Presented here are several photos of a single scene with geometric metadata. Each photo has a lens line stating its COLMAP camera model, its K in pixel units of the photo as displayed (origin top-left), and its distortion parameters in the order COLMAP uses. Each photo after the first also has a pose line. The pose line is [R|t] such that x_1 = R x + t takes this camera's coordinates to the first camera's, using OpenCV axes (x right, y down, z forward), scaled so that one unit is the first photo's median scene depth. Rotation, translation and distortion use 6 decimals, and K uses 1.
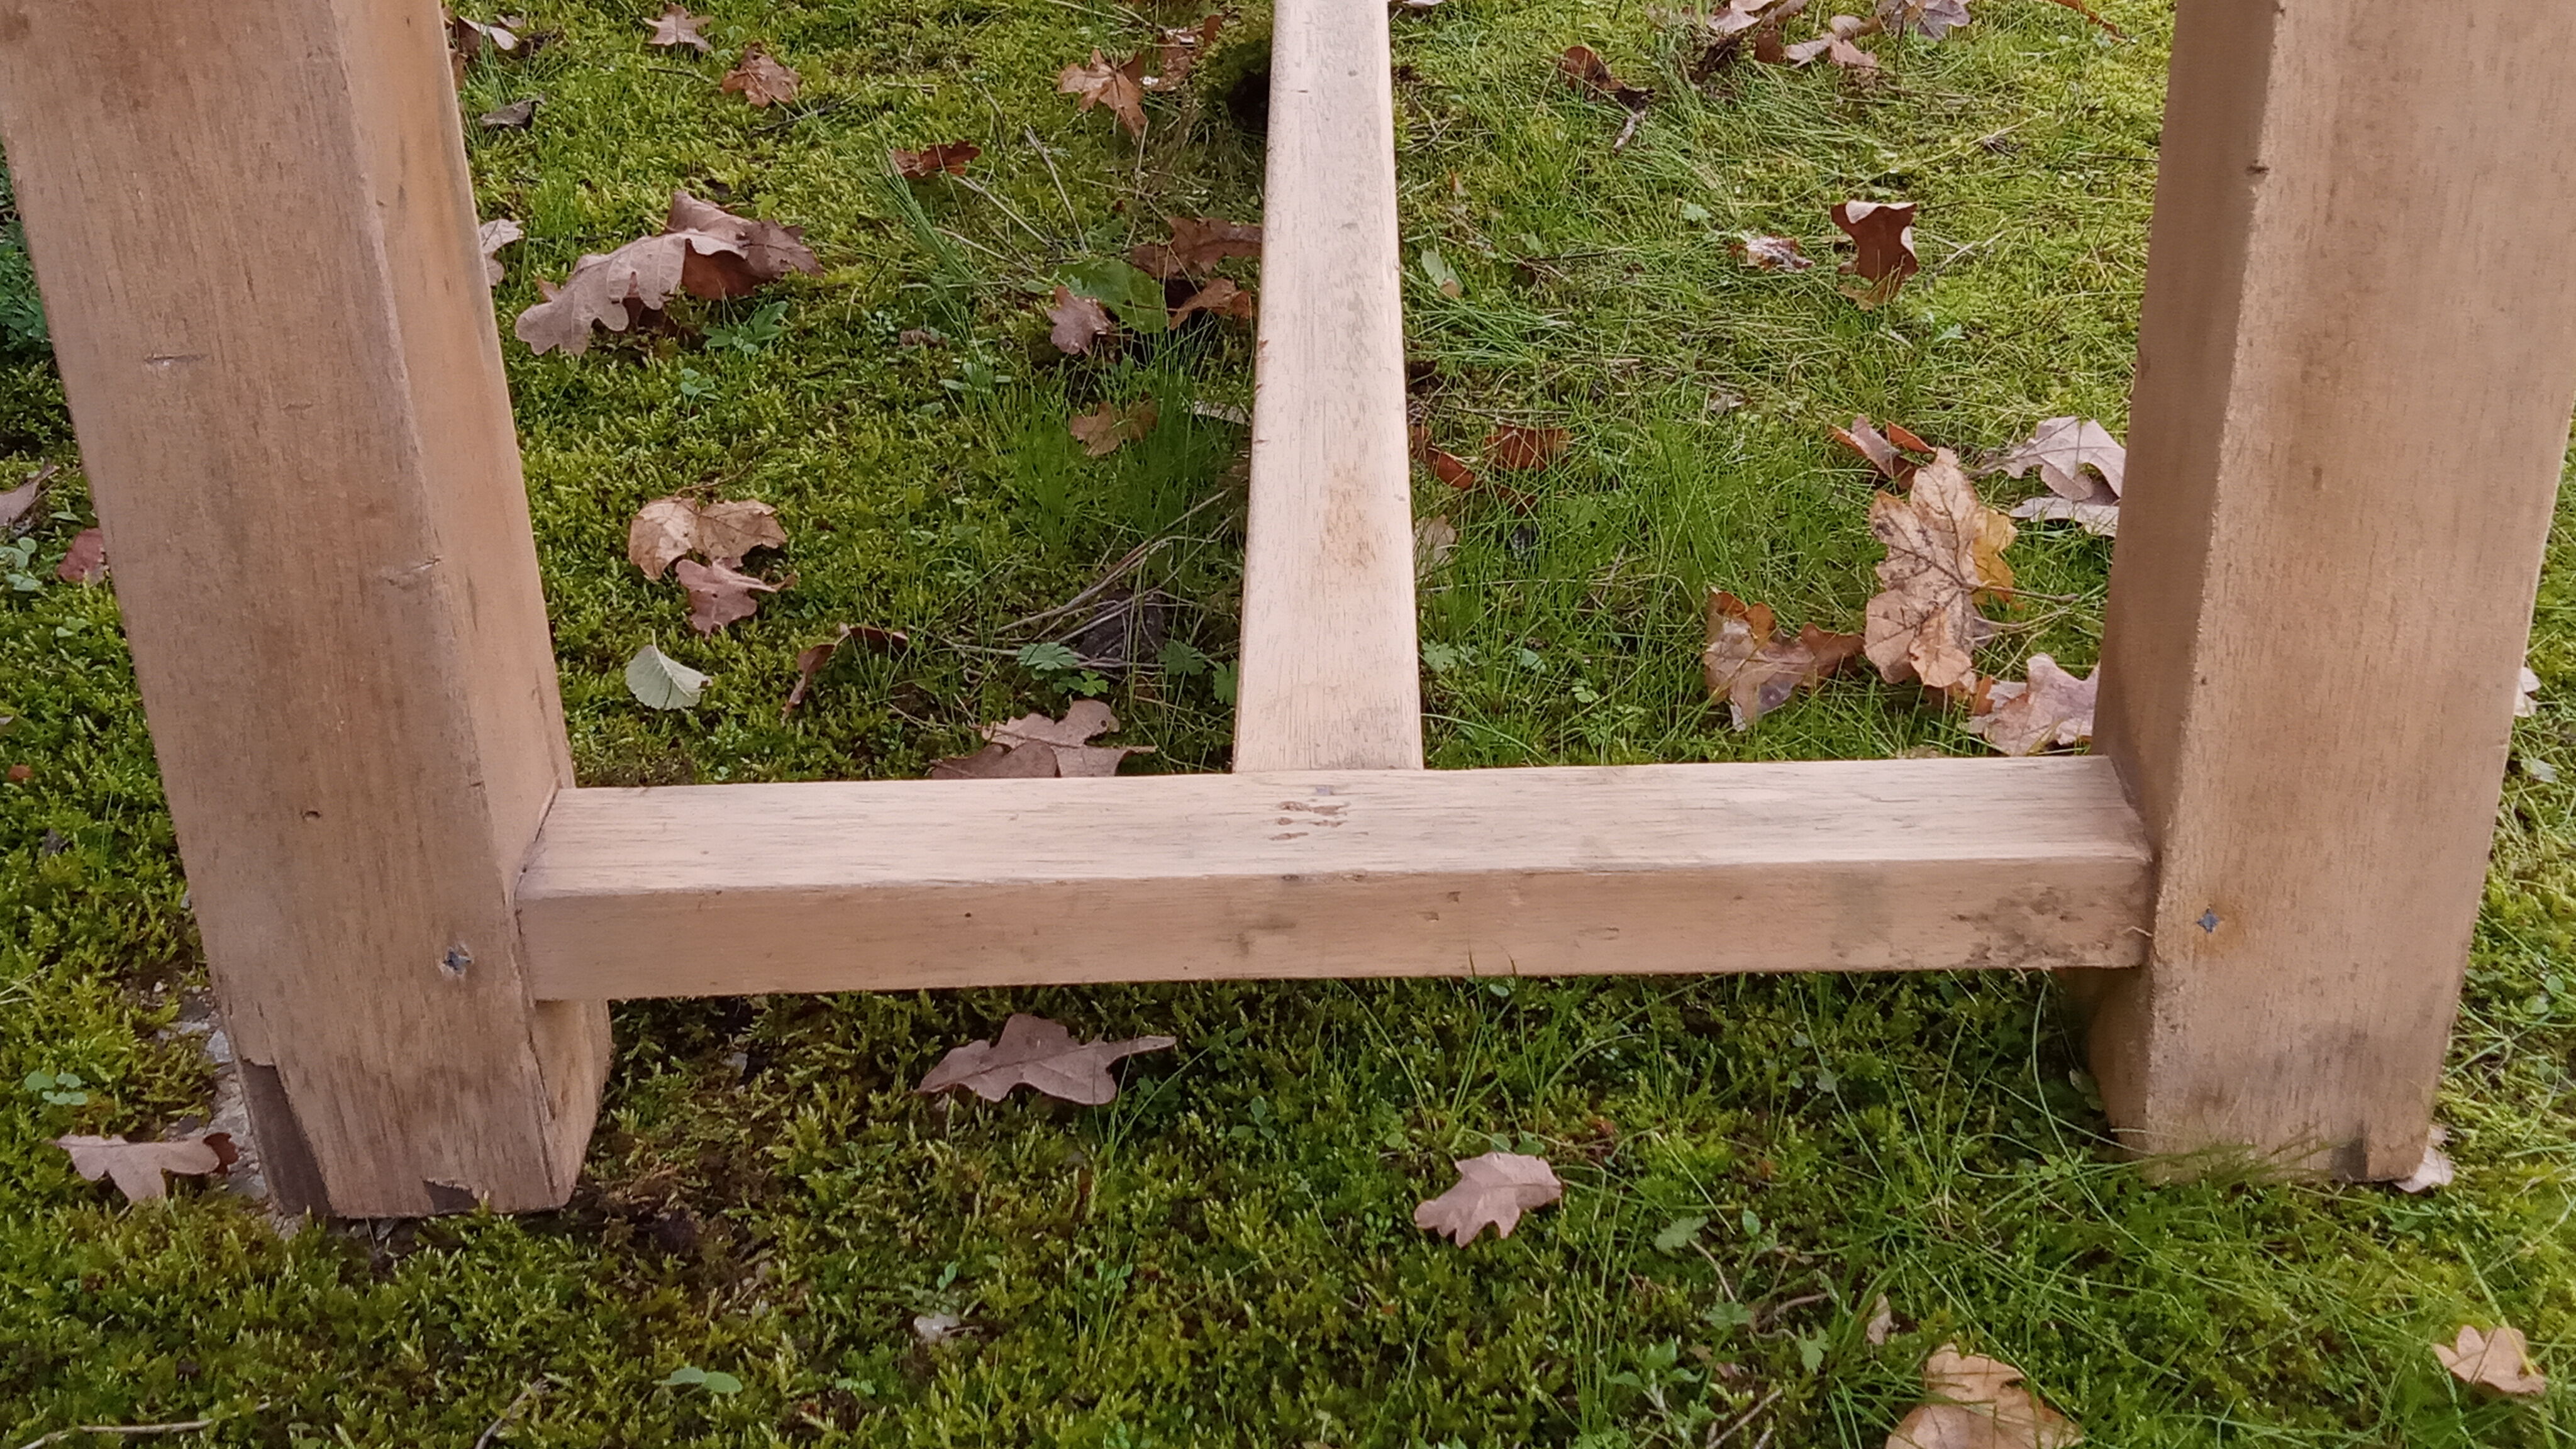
lens RADIAL K [[3181.0, 0, 1288.0], [0, 3181.0, 724.5], [0, 0, 1]] dist [0.070059, -0.166594]
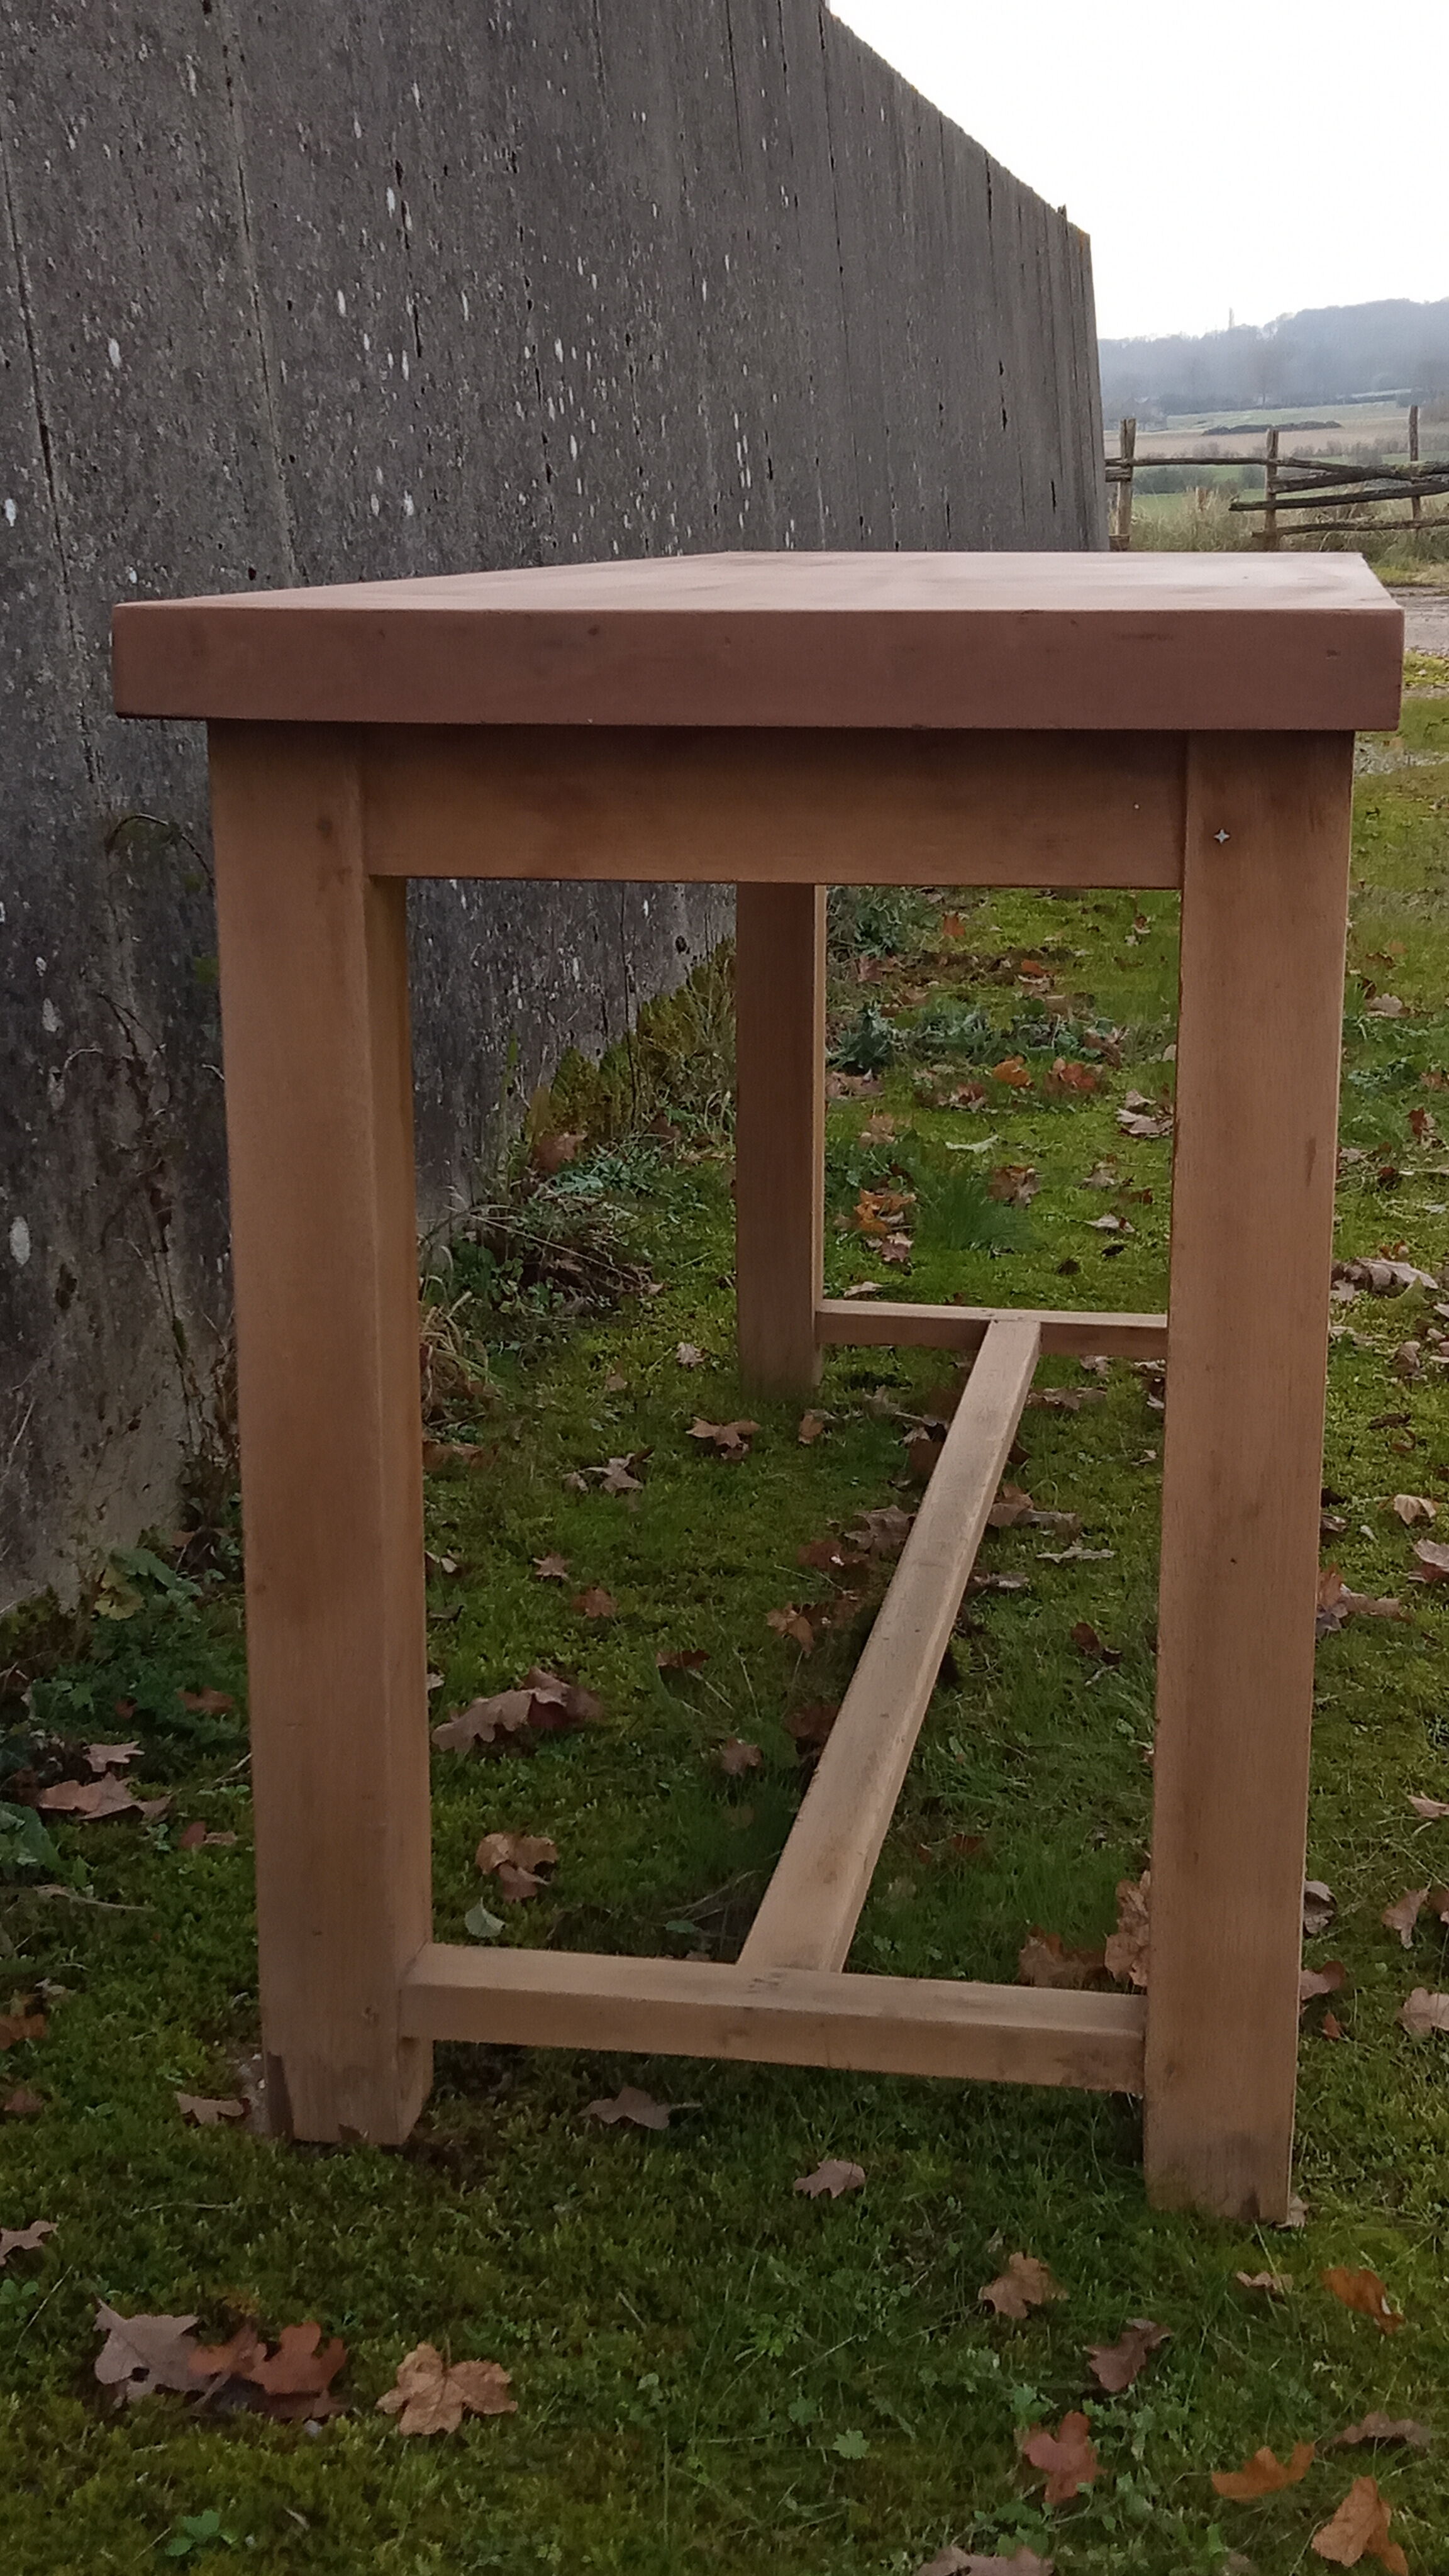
lens RADIAL K [[3172.8, 0, 820.4], [0, 3172.8, 1290.3], [0, 0, 1]] dist [0.129262, -0.750343]
pose [[0.989883, 0.069091, -0.123931, 0.227393], [-0.101400, 0.955424, -0.277278, 0.141582], [0.099249, 0.287040, 0.952763, -0.961867]]
